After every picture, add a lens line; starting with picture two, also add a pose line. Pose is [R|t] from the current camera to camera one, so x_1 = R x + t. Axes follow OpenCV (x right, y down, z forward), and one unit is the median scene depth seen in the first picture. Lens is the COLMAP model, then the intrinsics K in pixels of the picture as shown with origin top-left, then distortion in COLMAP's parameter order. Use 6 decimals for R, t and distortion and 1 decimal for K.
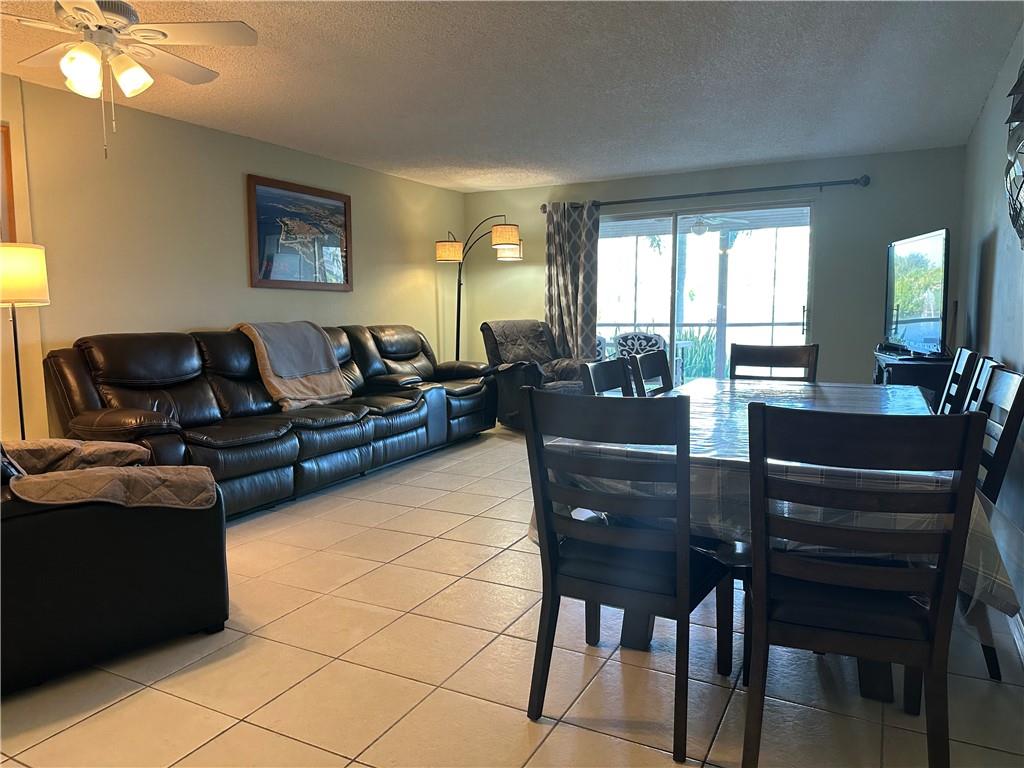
lens RADIAL K [[722.3, 0, 512.6], [0, 722.3, 390.0], [0, 0, 1]] dist [0.039508, -0.010442]
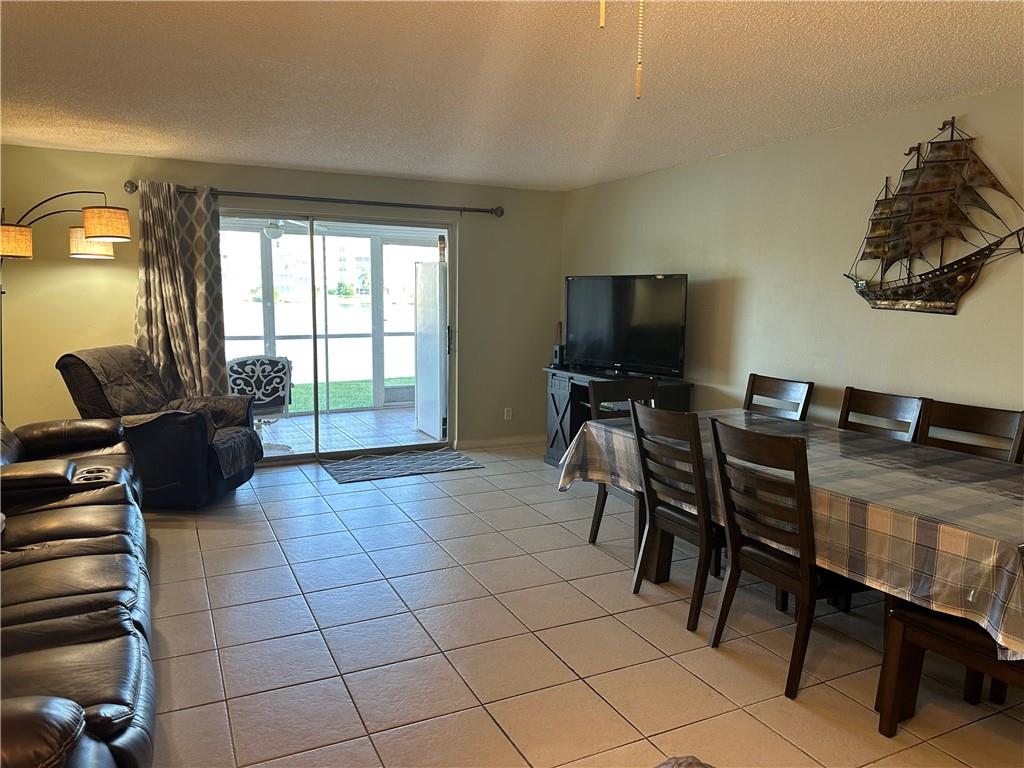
lens RADIAL K [[722.3, 0, 514.8], [0, 722.3, 374.3], [0, 0, 1]] dist [0.039508, -0.010442]
pose [[0.587922, -0.072549, 0.805658, -0.321782], [0.072315, 0.996696, 0.036980, -0.069722], [-0.805679, 0.036520, 0.591226, 0.293440]]
